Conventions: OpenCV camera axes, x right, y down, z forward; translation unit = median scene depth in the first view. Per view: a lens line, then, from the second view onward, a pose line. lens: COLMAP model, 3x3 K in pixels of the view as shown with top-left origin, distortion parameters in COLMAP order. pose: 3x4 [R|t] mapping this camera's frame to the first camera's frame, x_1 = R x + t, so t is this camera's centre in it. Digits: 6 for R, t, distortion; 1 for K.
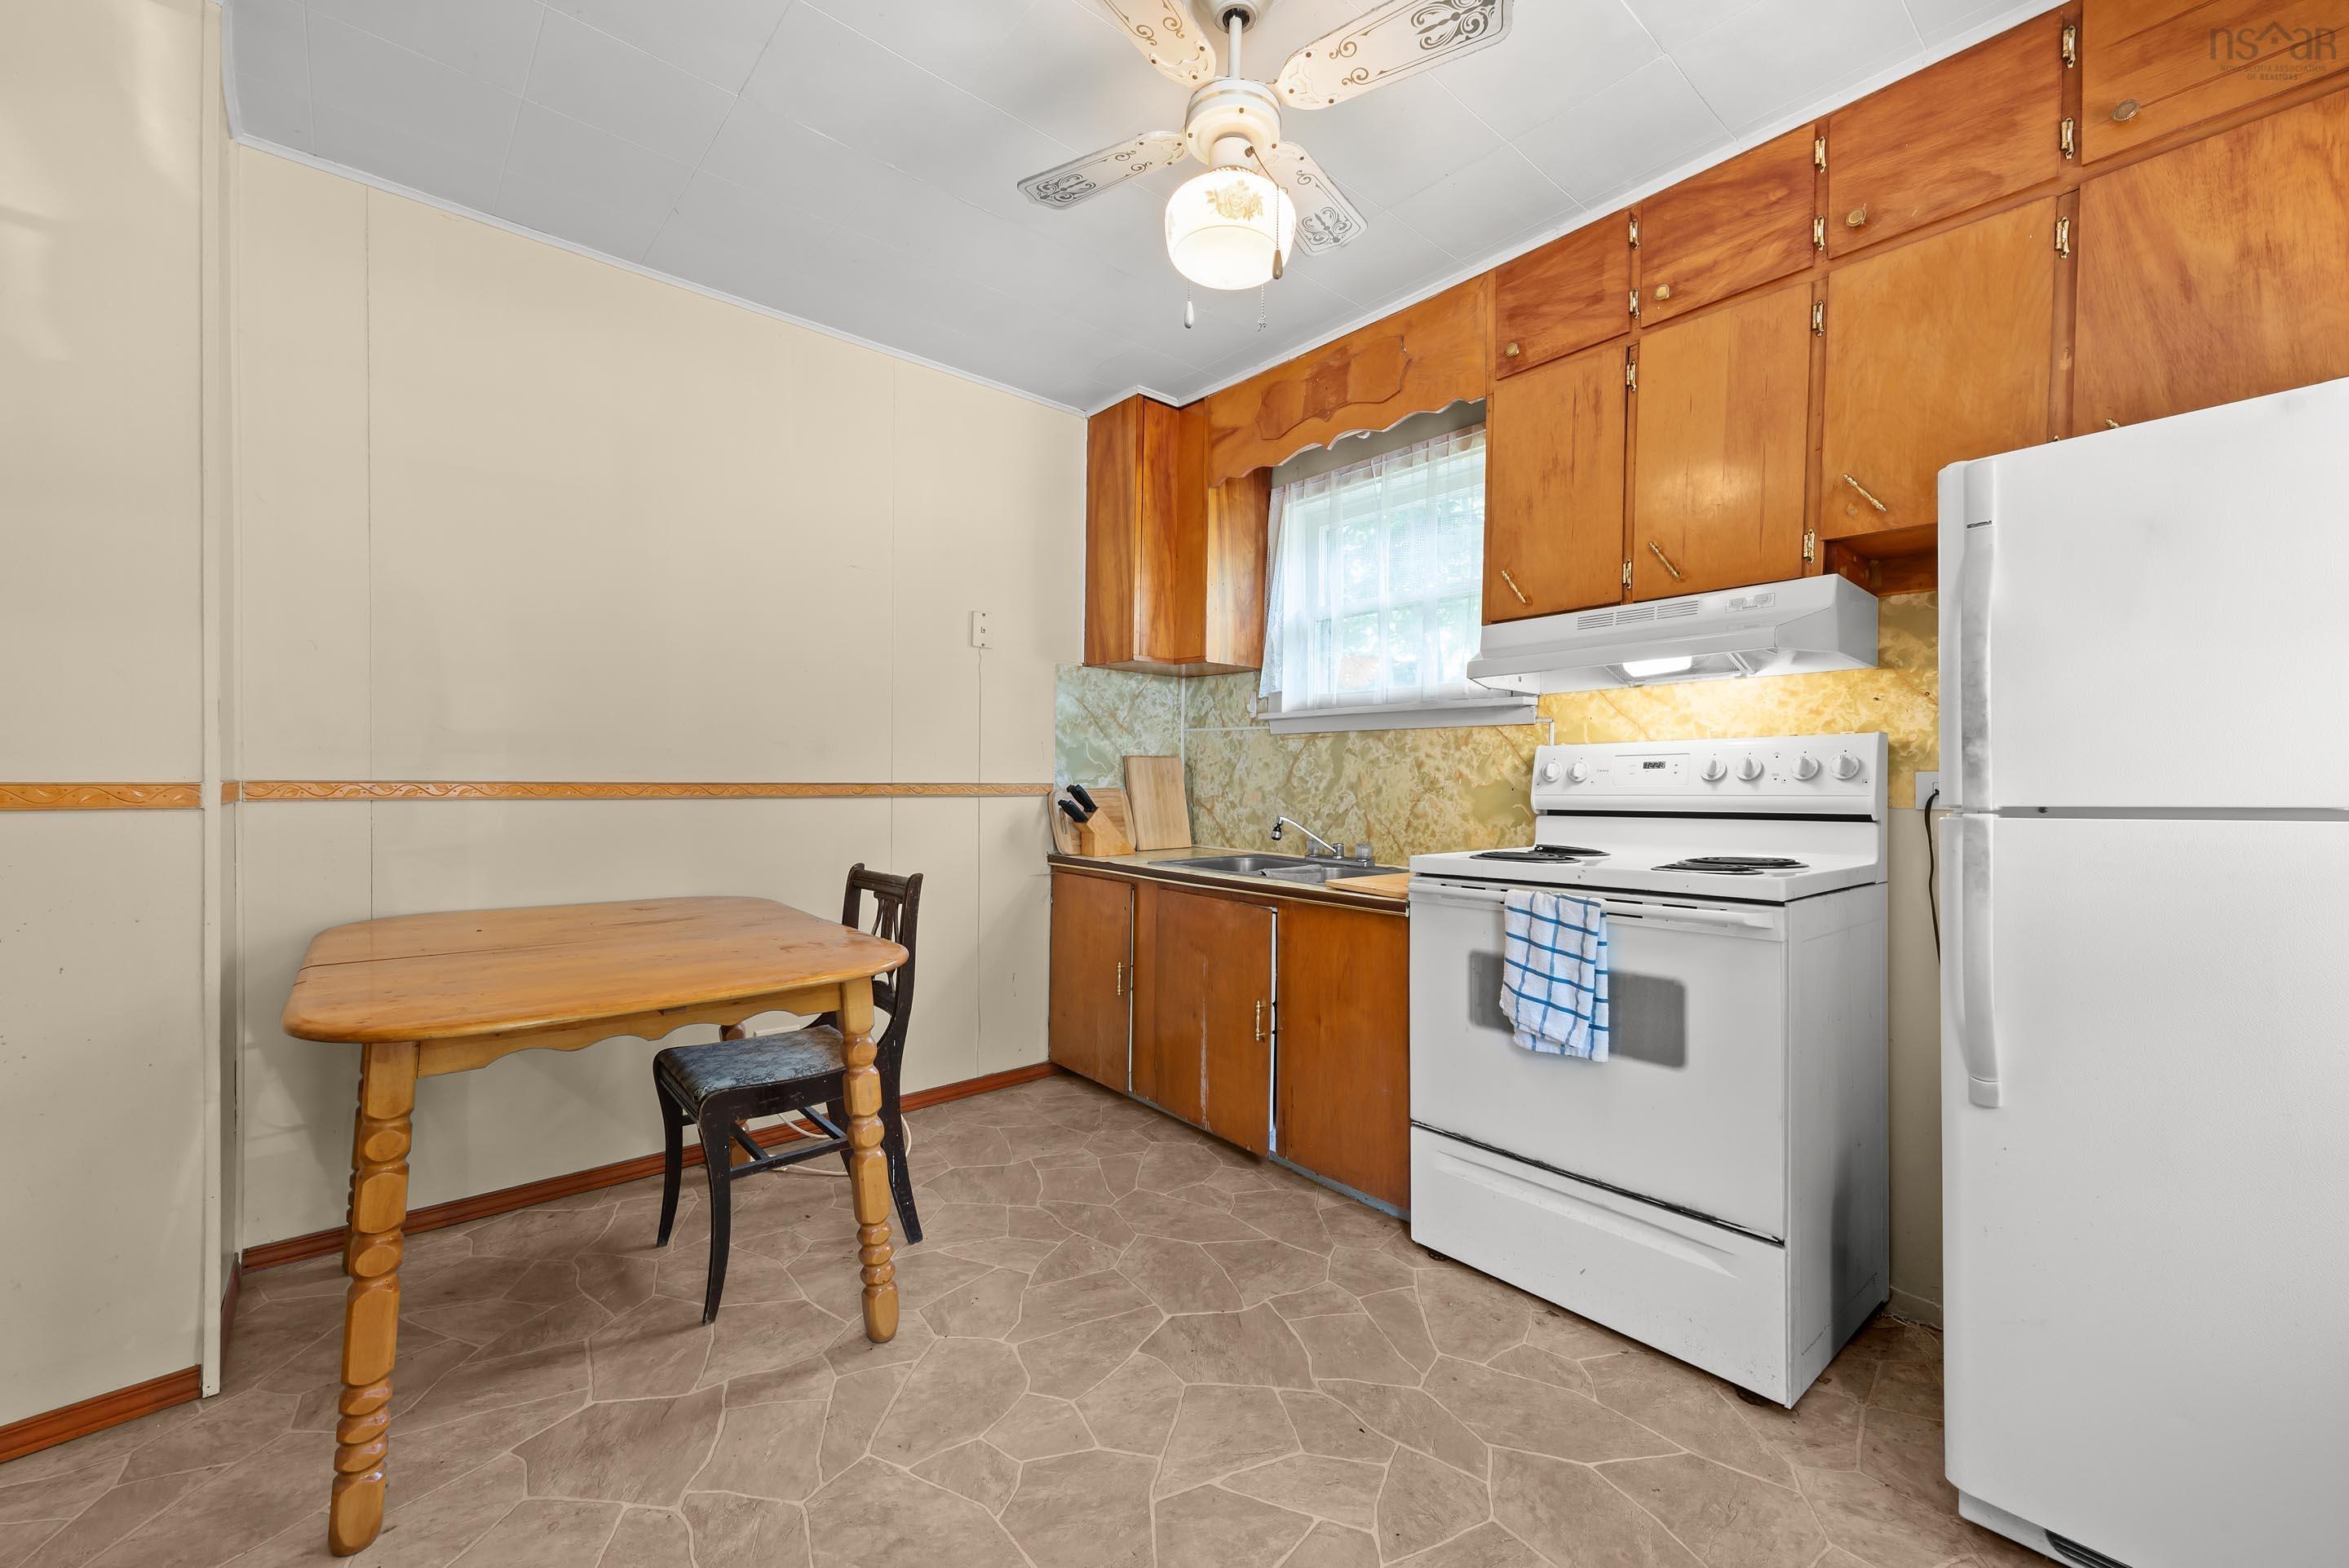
lens RADIAL K [[924.9, 0, 1167.6], [0, 924.9, 787.7], [0, 0, 1]] dist [0.004287, -0.000322]
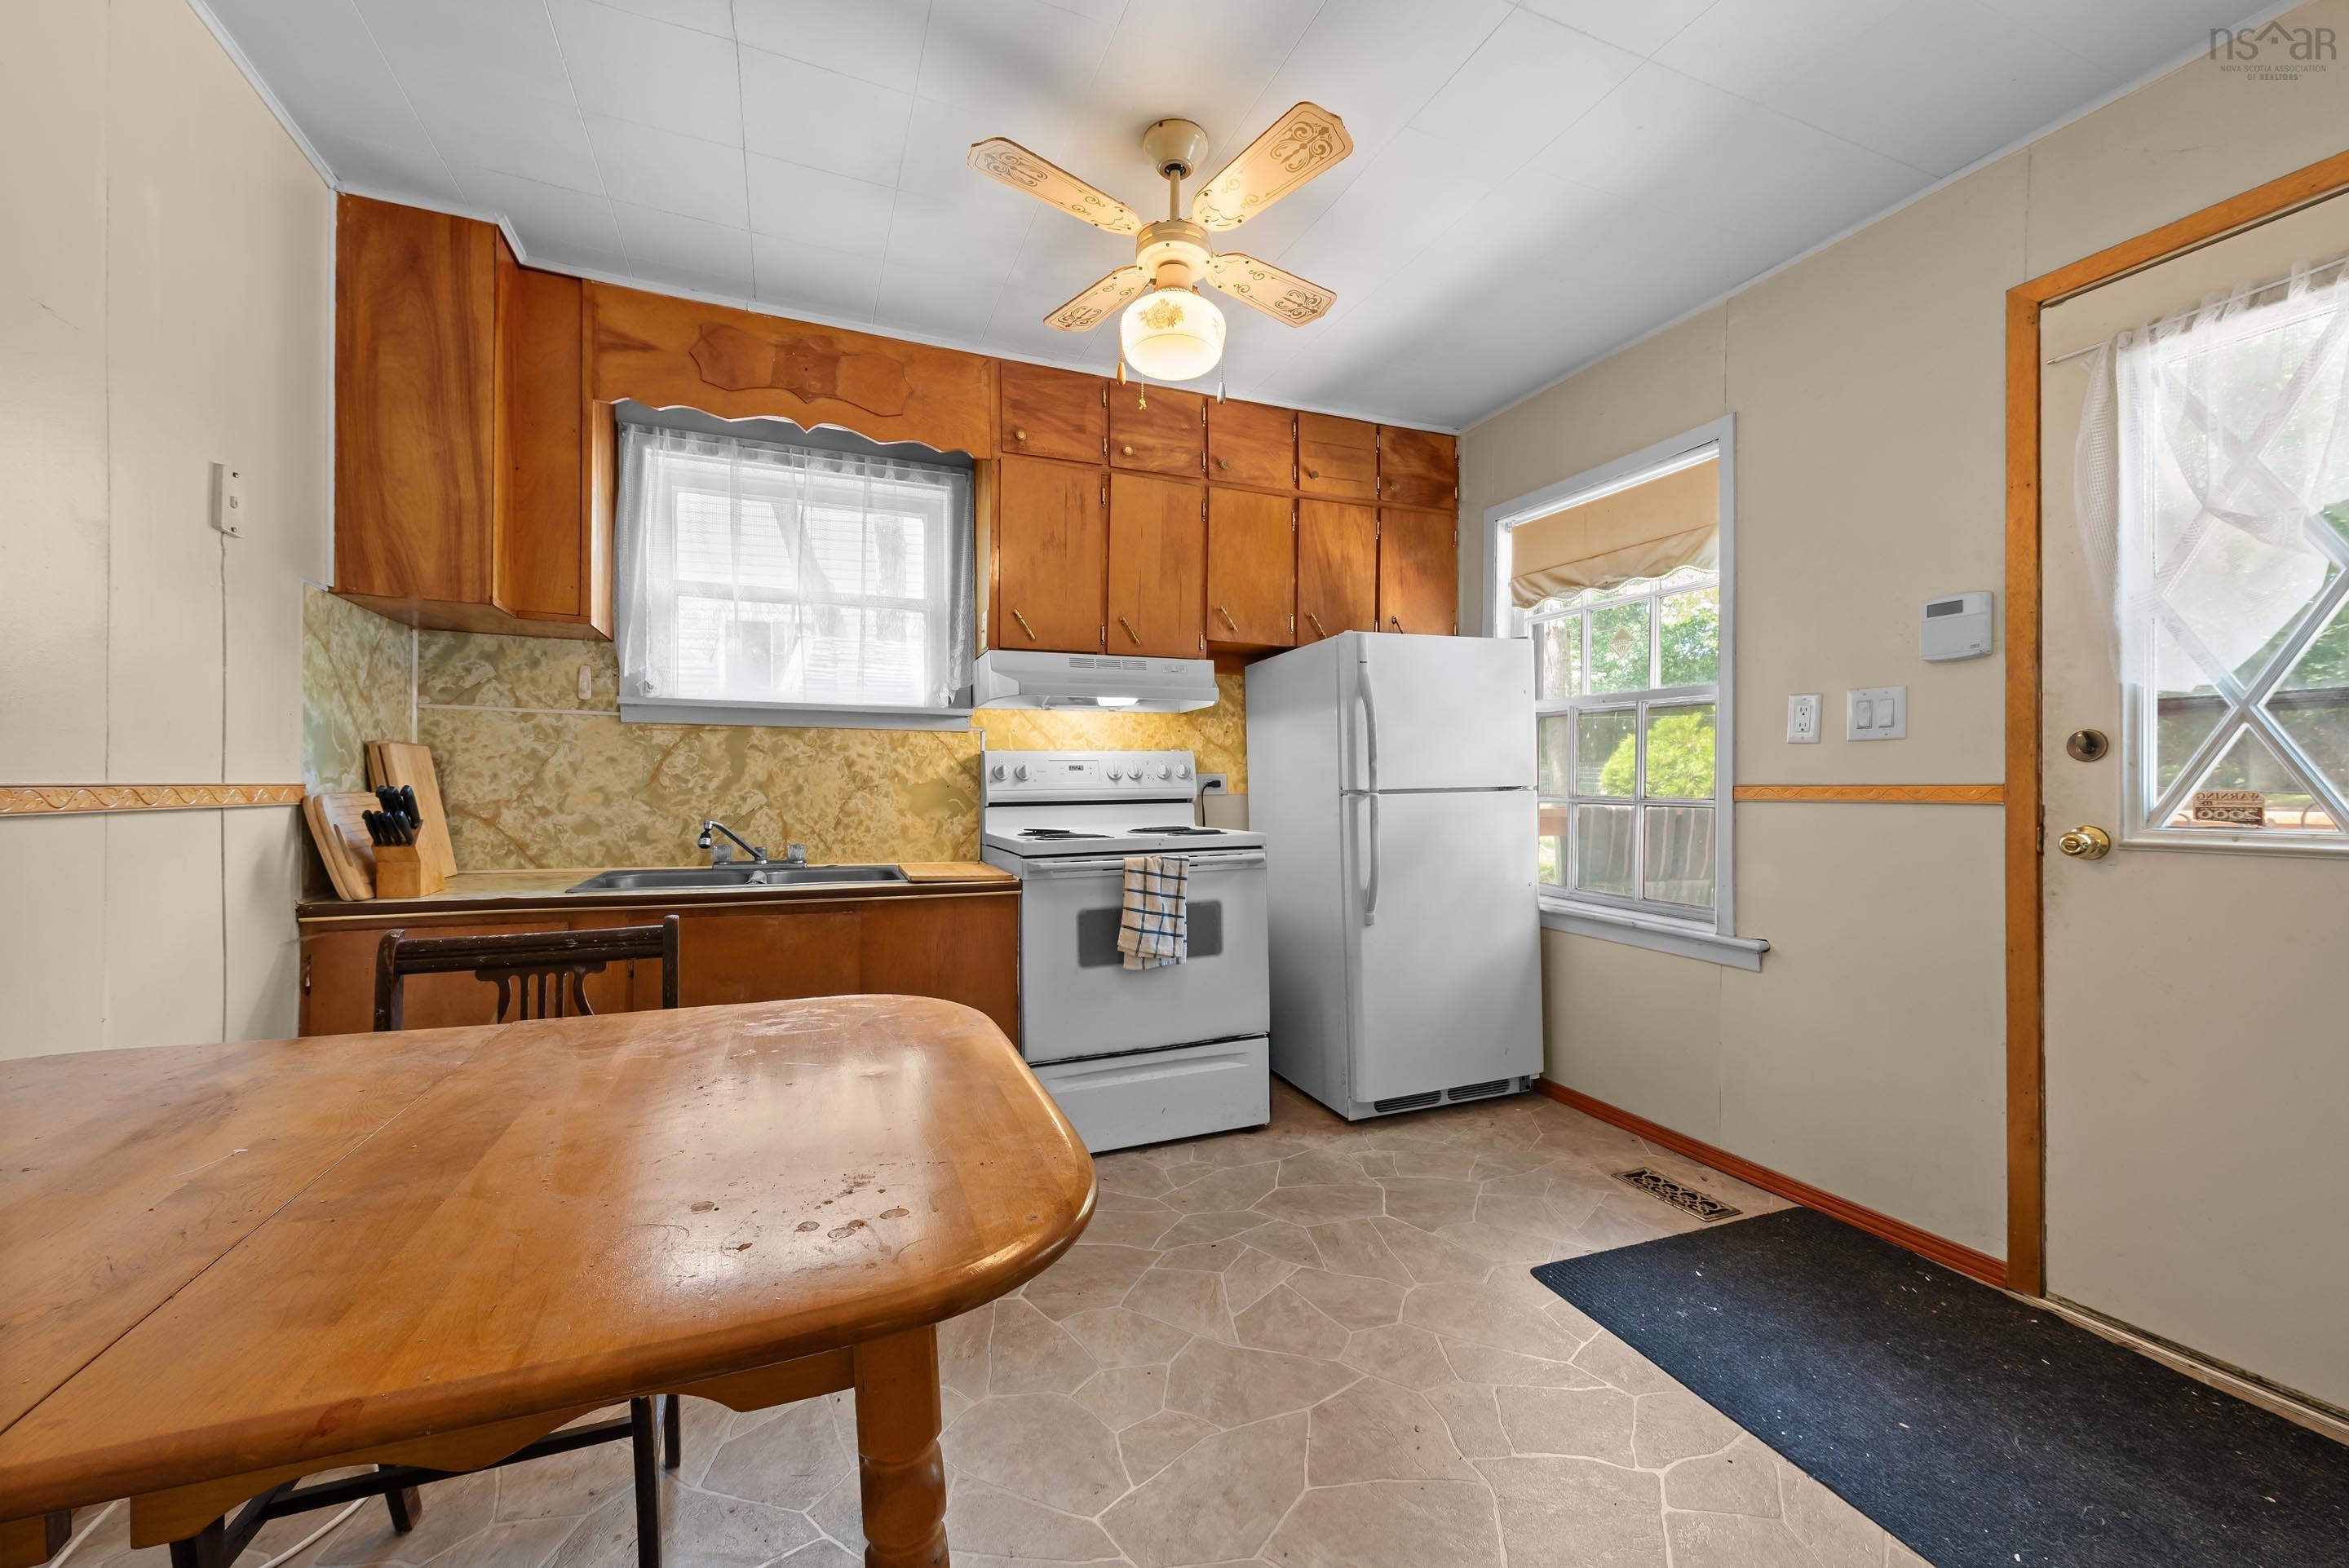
lens RADIAL K [[924.9, 0, 1182.8], [0, 924.9, 782.8], [0, 0, 1]] dist [0.004287, -0.000322]
pose [[0.302812, -0.003359, 0.953045, -0.720113], [0.008369, 0.999965, 0.000865, -0.001448], [-0.953014, 0.007714, 0.302829, 0.395359]]
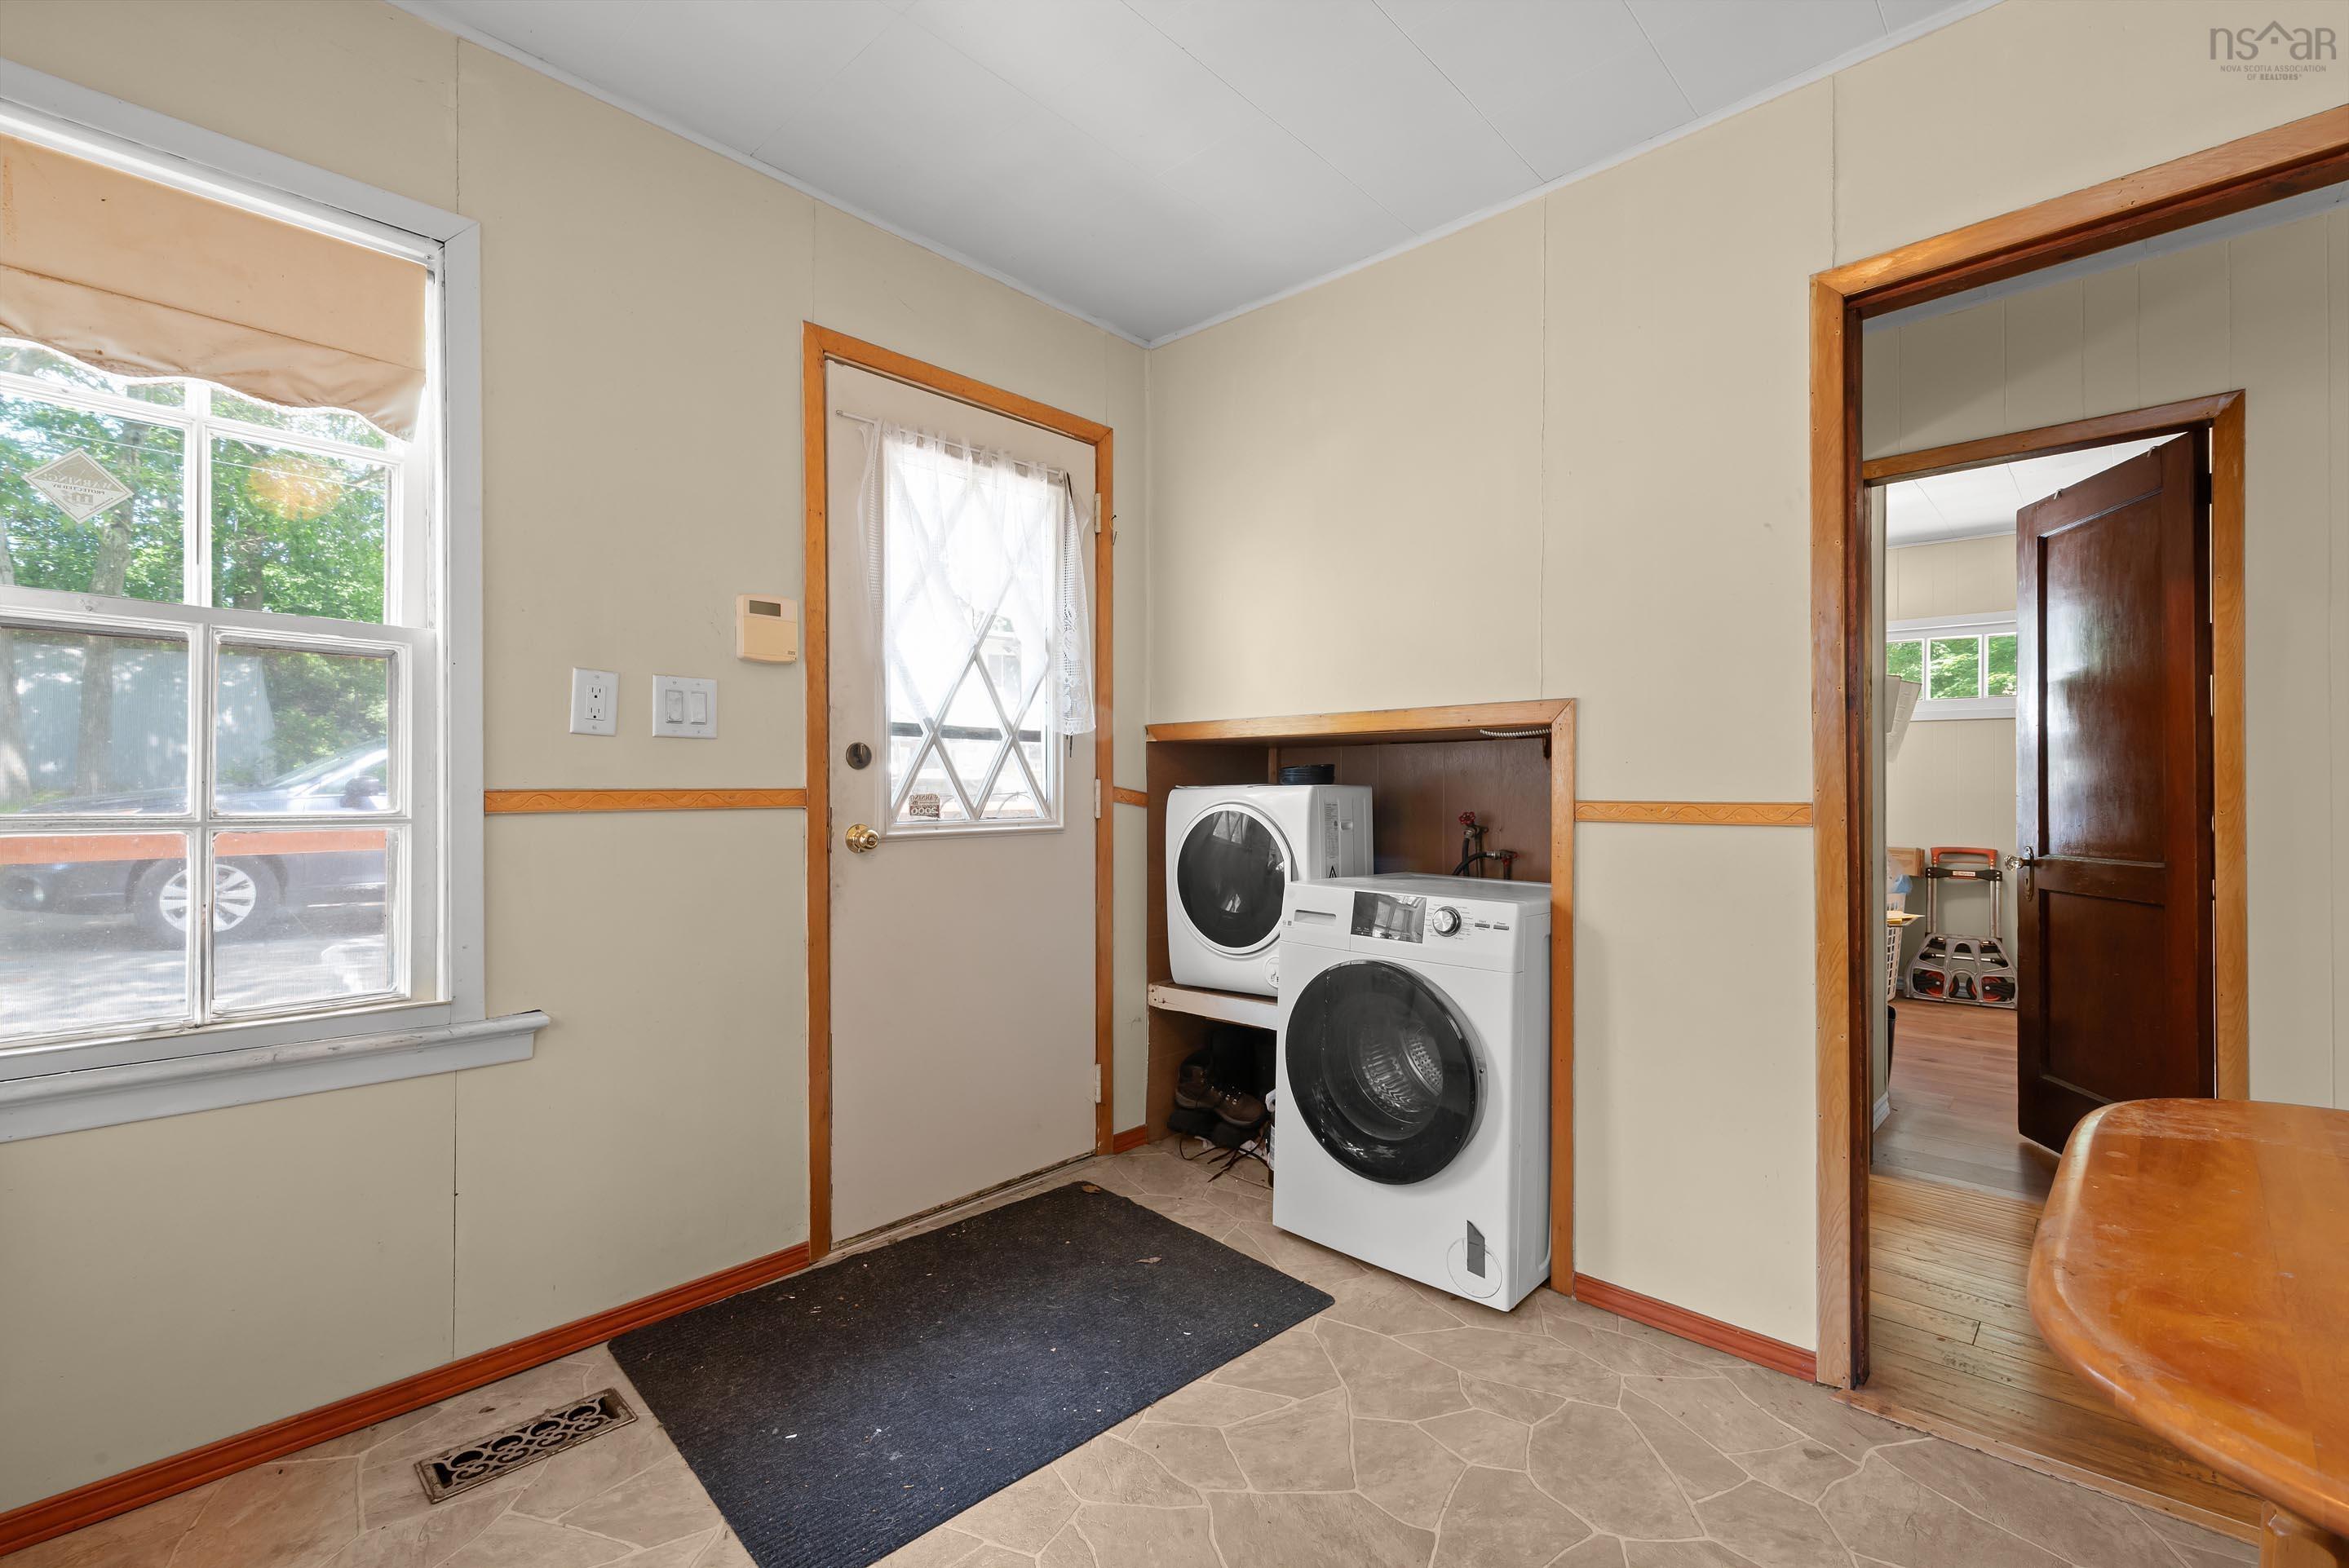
lens RADIAL K [[1023.6, 0, 1176.4], [0, 1023.6, 780.4], [0, 0, 1]] dist [0.003715, 0.000191]
pose [[-0.993861, -0.008534, -0.110304, 0.156690], [-0.008975, 0.999954, 0.003506, -0.008494], [0.110269, 0.004474, -0.993892, 1.018911]]
